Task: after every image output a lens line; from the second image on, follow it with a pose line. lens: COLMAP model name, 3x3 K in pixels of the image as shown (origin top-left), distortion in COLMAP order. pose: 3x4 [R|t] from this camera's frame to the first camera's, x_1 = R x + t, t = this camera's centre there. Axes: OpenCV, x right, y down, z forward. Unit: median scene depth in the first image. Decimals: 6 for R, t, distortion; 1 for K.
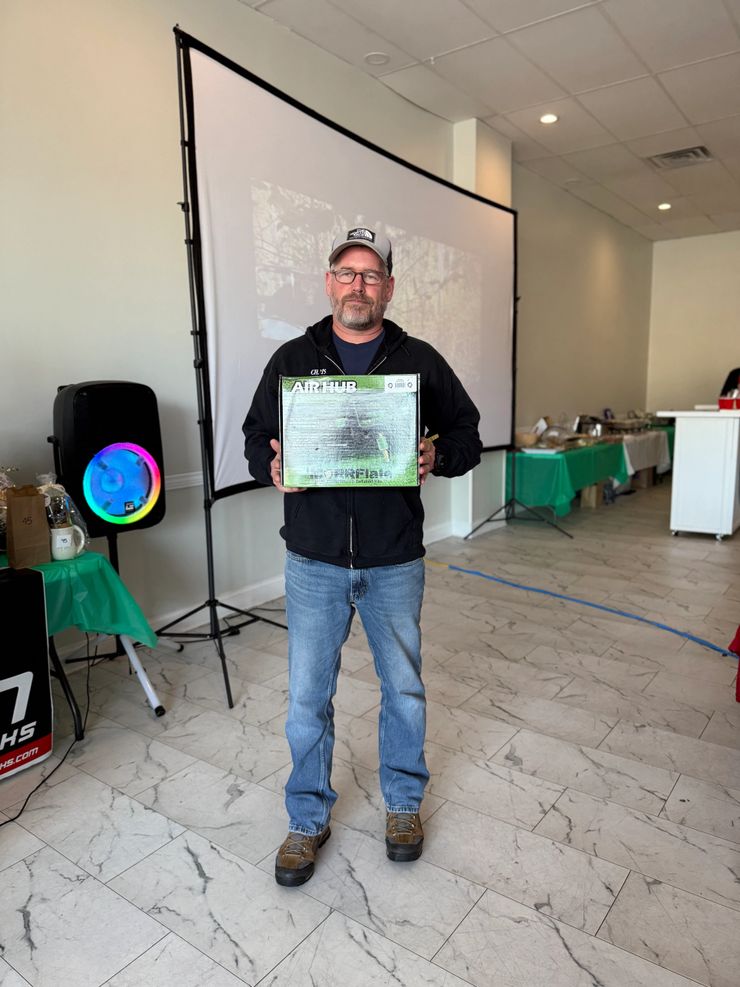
lens RADIAL K [[691.5, 0, 363.6], [0, 691.5, 490.9], [0, 0, 1]] dist [0.039378, -0.050495]
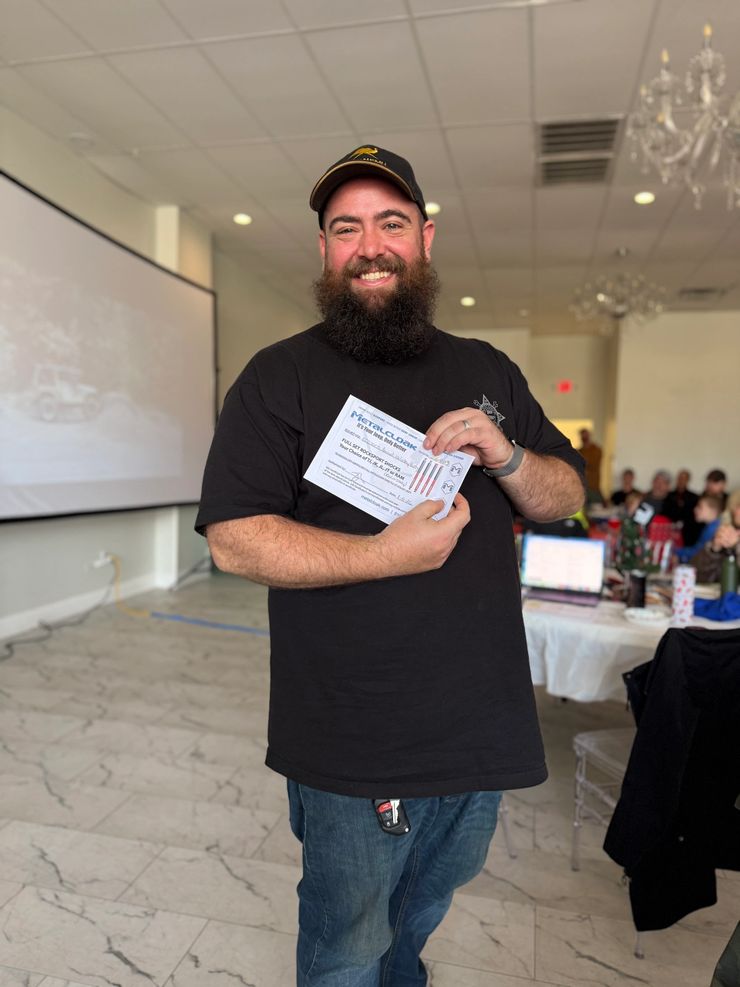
lens RADIAL K [[691.5, 0, 366.1], [0, 691.5, 500.1], [0, 0, 1]] dist [0.039378, -0.050495]
pose [[0.916919, 0.015493, 0.398773, 0.001159], [0.017698, 0.996684, -0.079416, 0.041136], [-0.398682, 0.079875, 0.913604, -0.162508]]
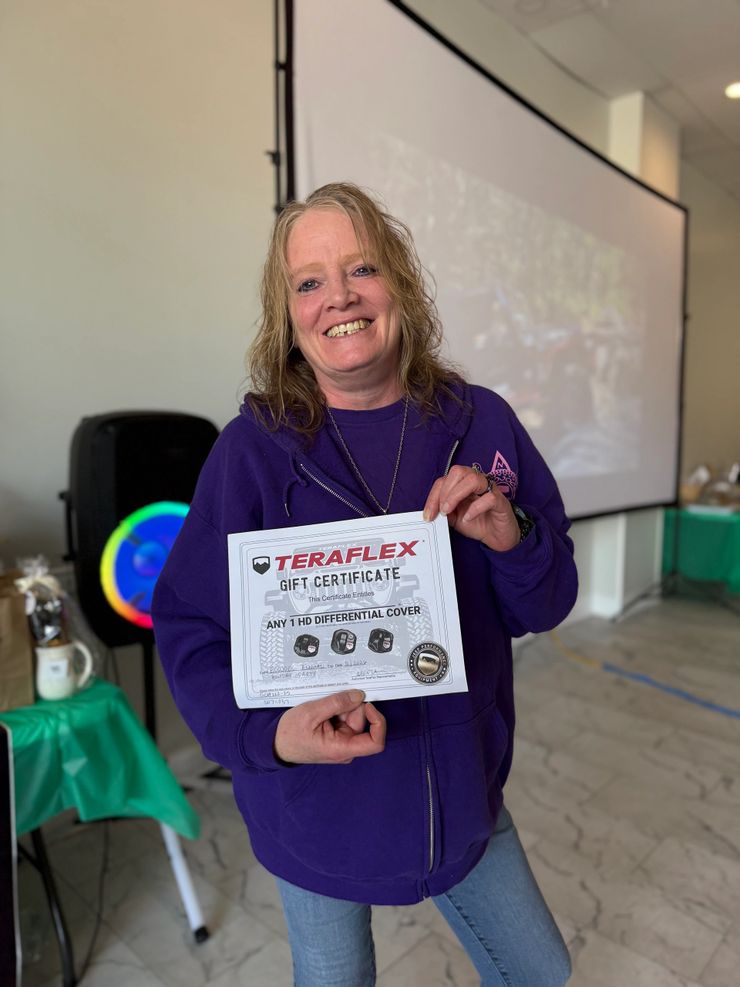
lens RADIAL K [[691.5, 0, 370.3], [0, 691.5, 497.2], [0, 0, 1]] dist [0.039378, -0.050495]
pose [[0.993176, 0.031929, -0.112169, -0.072291], [-0.036599, 0.998536, -0.039820, -0.049501], [0.110733, 0.043653, 0.992891, 0.324132]]
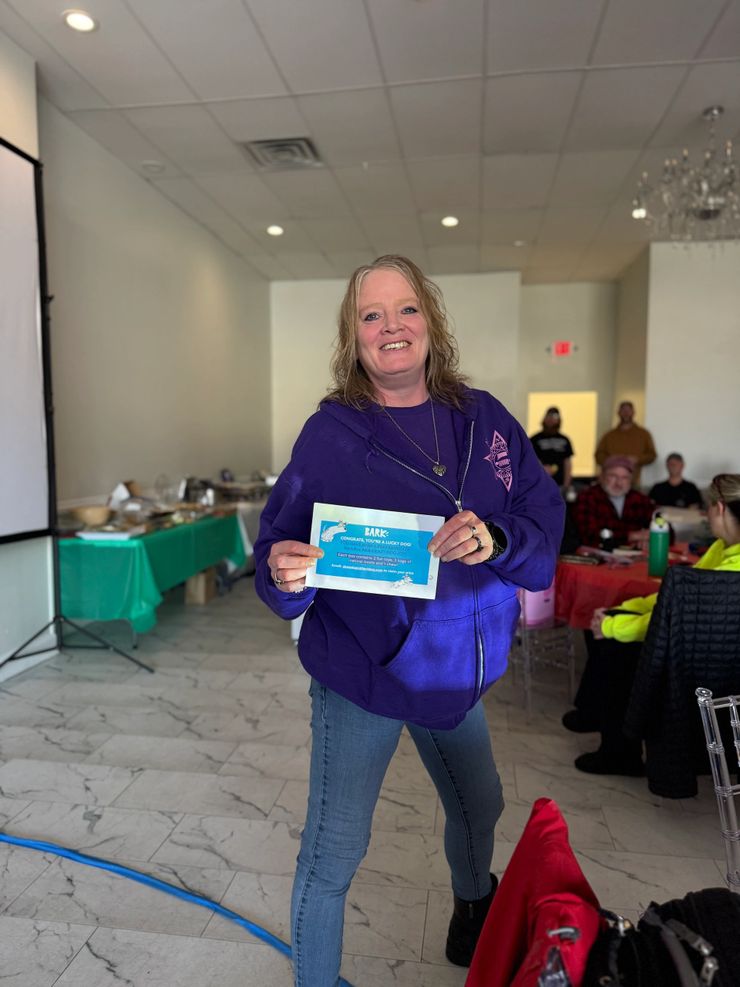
lens RADIAL K [[691.5, 0, 363.6], [0, 691.5, 496.0], [0, 0, 1]] dist [0.039378, -0.050495]
pose [[0.883240, -0.020235, 0.468485, 0.310552], [0.054997, 0.996643, -0.060640, -0.079298], [-0.465686, 0.079325, 0.881388, 0.582464]]
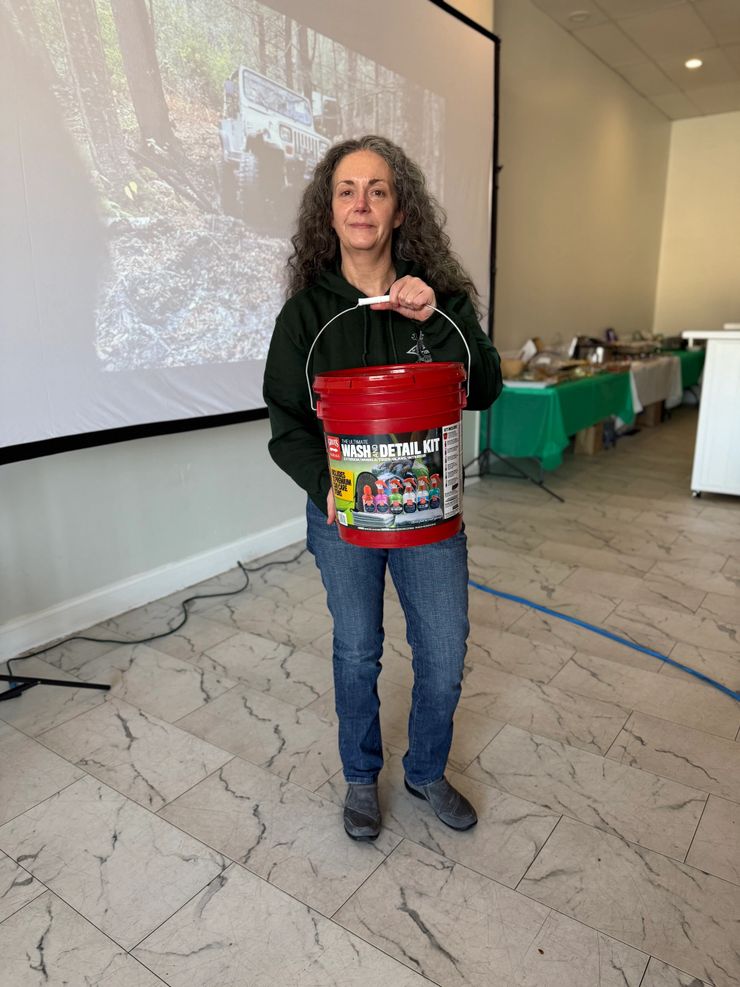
lens RADIAL K [[691.5, 0, 373.0], [0, 691.5, 493.2], [0, 0, 1]] dist [0.039378, -0.050495]
pose [[0.999657, -0.001059, 0.026163, 0.130467], [-0.001914, 0.993556, 0.113322, -0.046718], [-0.026115, -0.113334, 0.993214, 0.452886]]
